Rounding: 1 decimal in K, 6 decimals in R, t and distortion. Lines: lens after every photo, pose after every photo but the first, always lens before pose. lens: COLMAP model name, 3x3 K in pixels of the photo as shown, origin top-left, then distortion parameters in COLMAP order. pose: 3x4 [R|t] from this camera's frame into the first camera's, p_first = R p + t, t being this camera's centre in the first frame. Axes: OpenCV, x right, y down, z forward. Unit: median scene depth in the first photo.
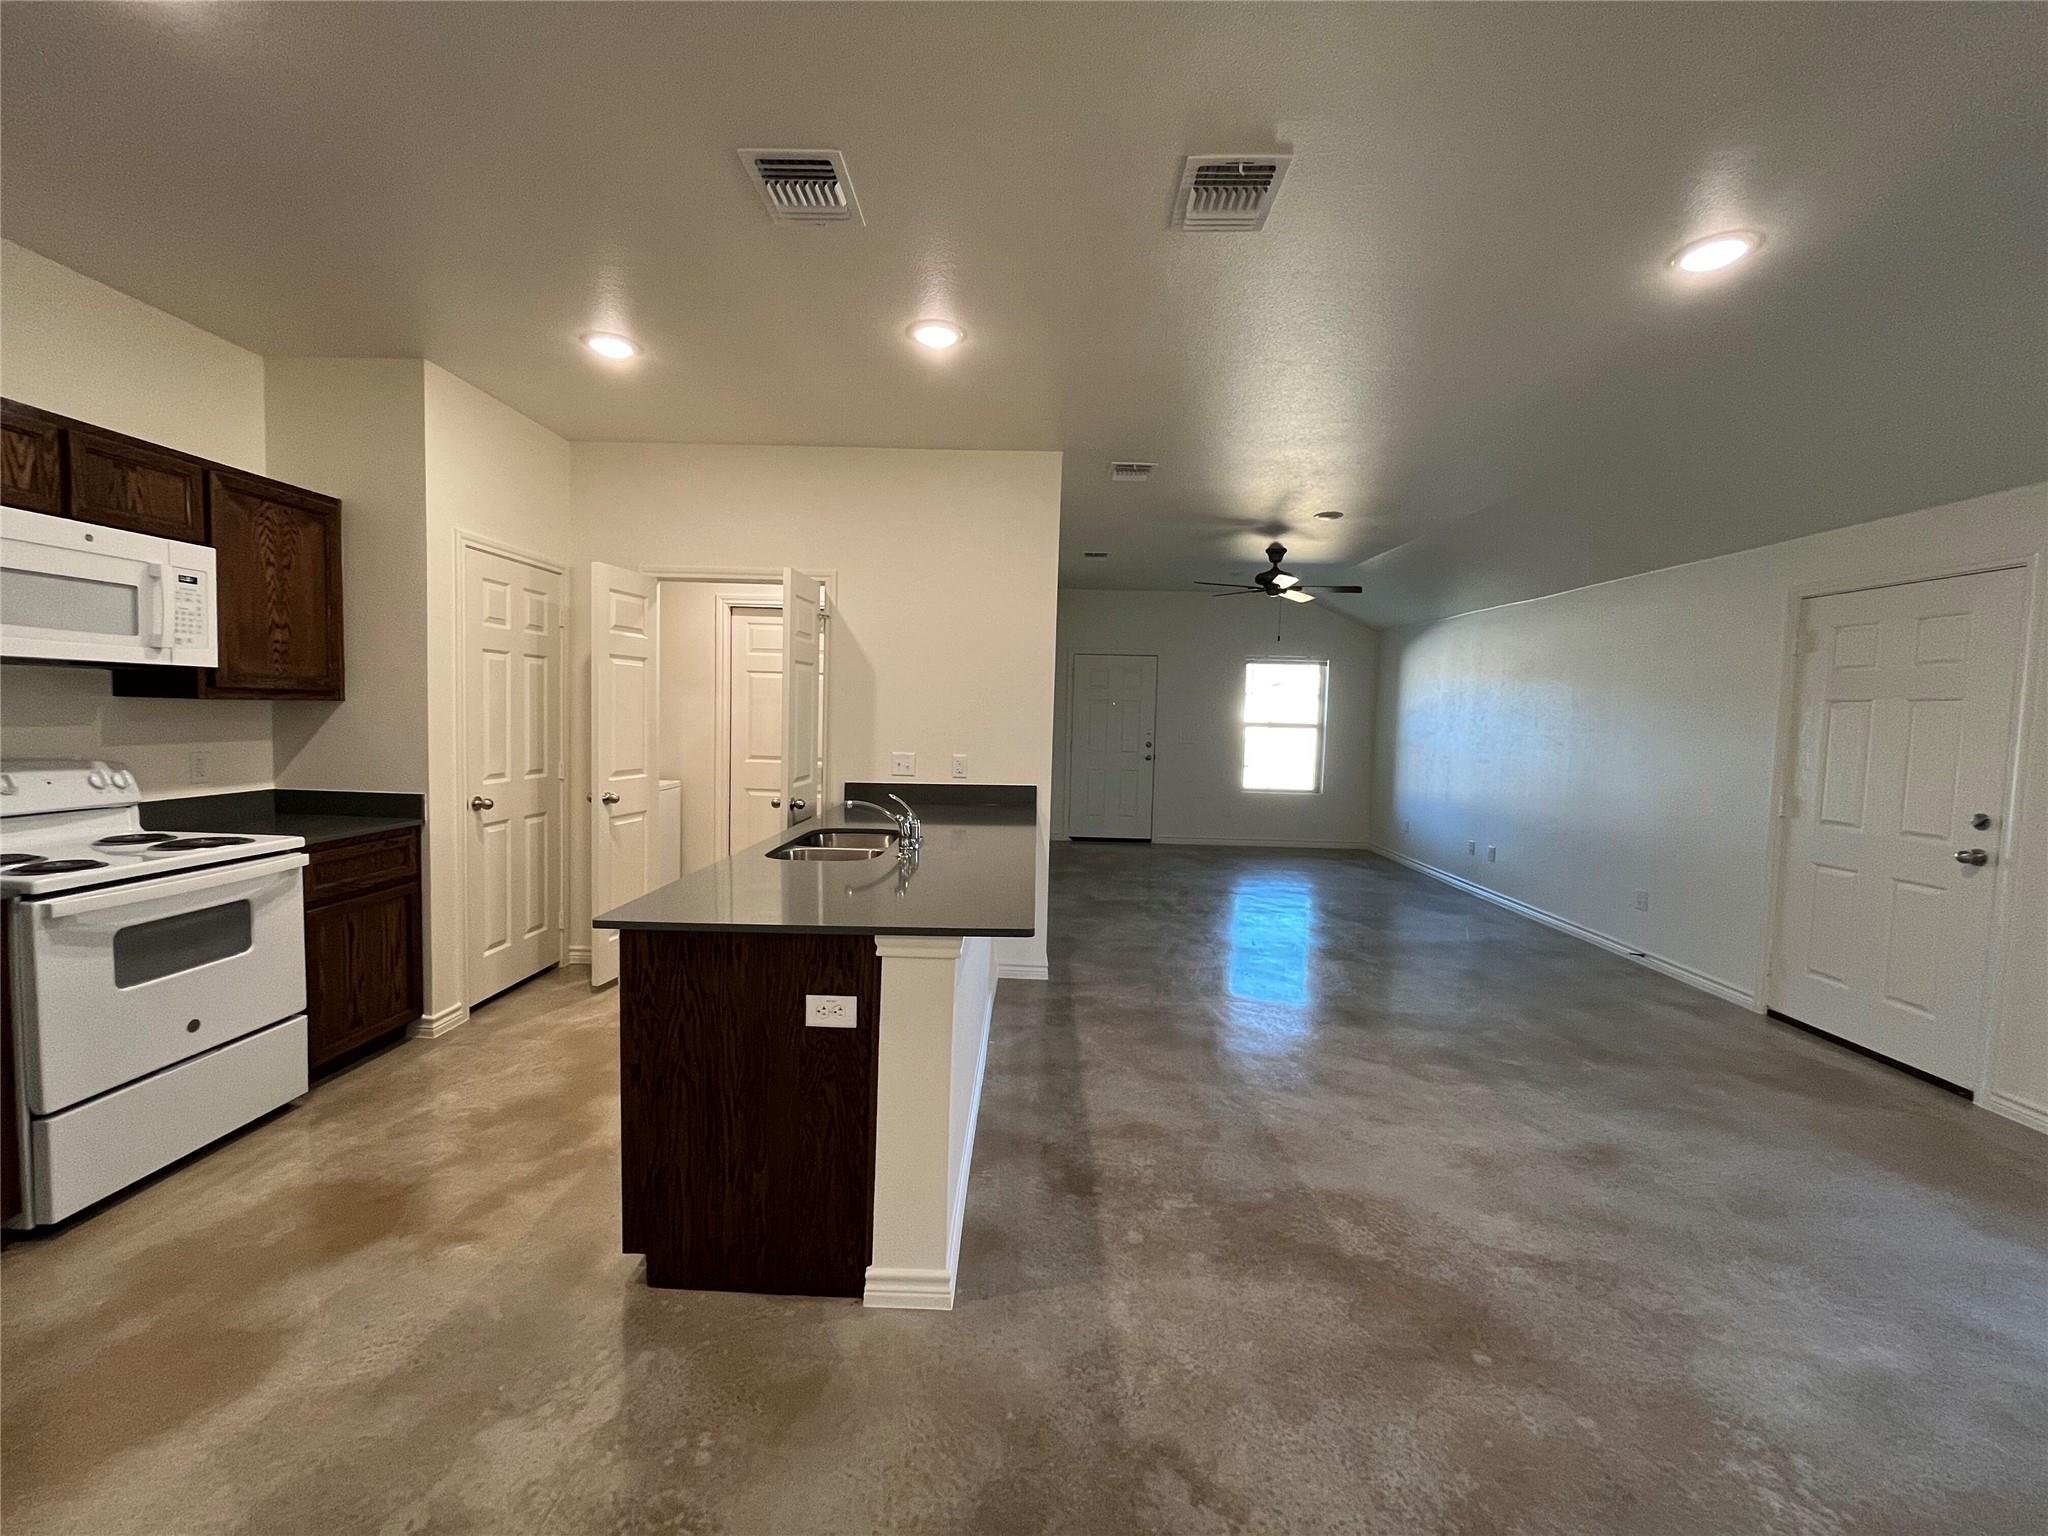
lens RADIAL K [[829.7, 0, 1019.2], [0, 829.7, 761.9], [0, 0, 1]] dist [-0.000467, 0.000179]
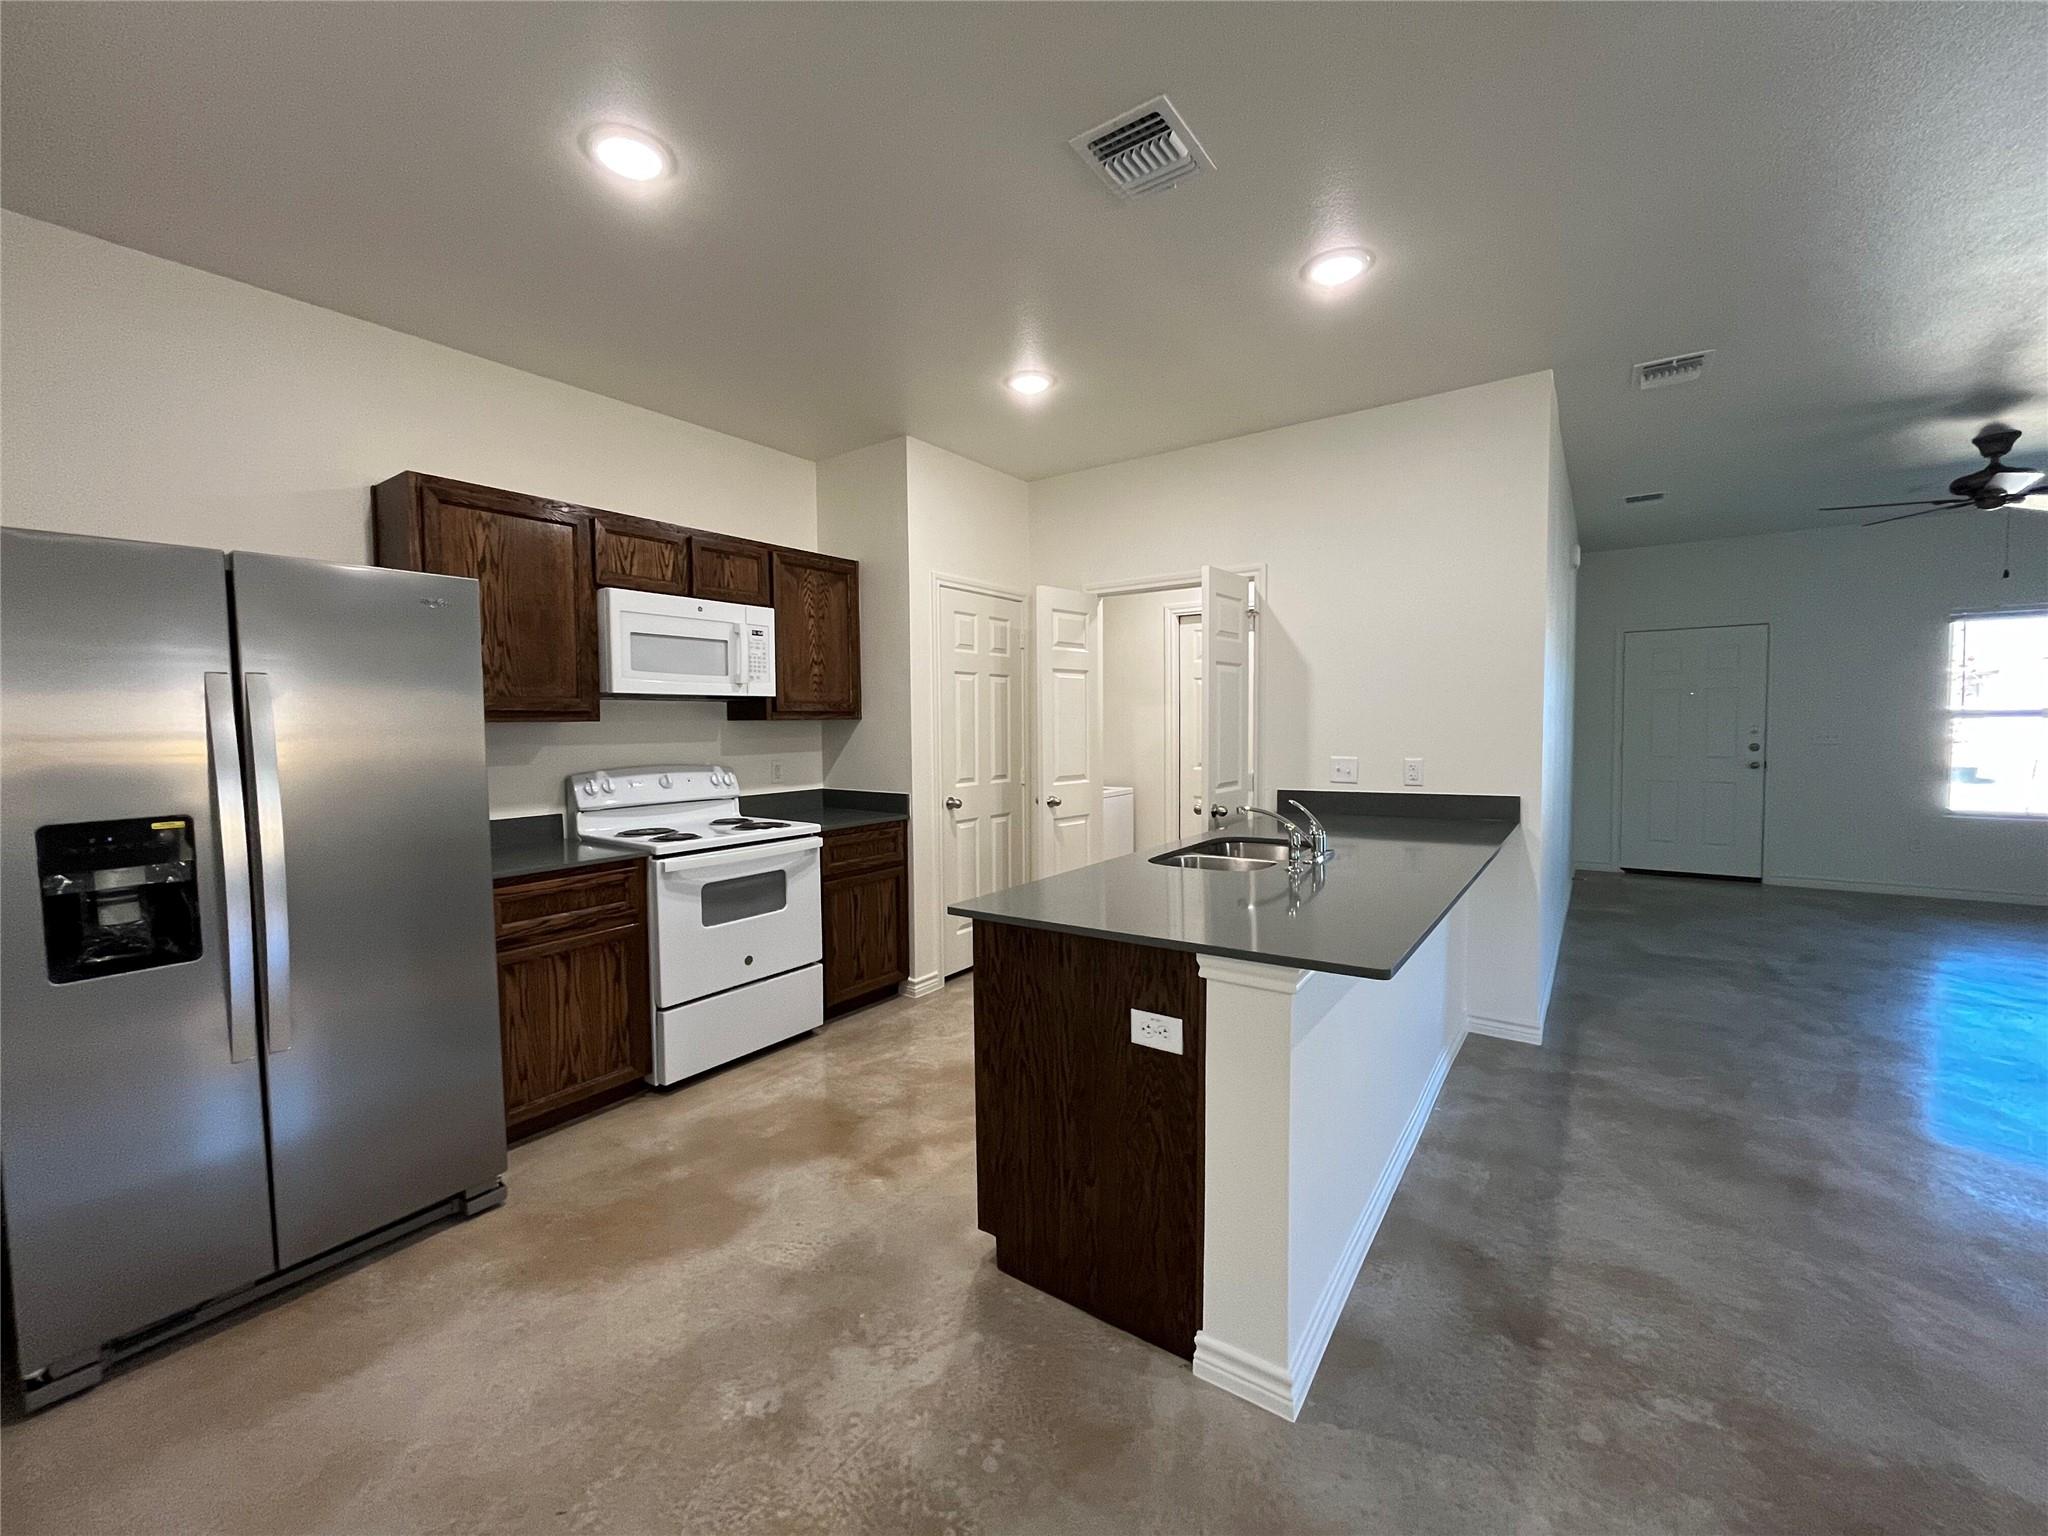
lens RADIAL K [[829.7, 0, 1019.2], [0, 829.7, 761.9], [0, 0, 1]] dist [-0.000467, 0.000179]
pose [[0.821512, -0.009207, -0.570116, 0.125109], [-0.000842, 0.999849, -0.017360, 0.015485], [0.570190, 0.014742, 0.821380, 0.118779]]
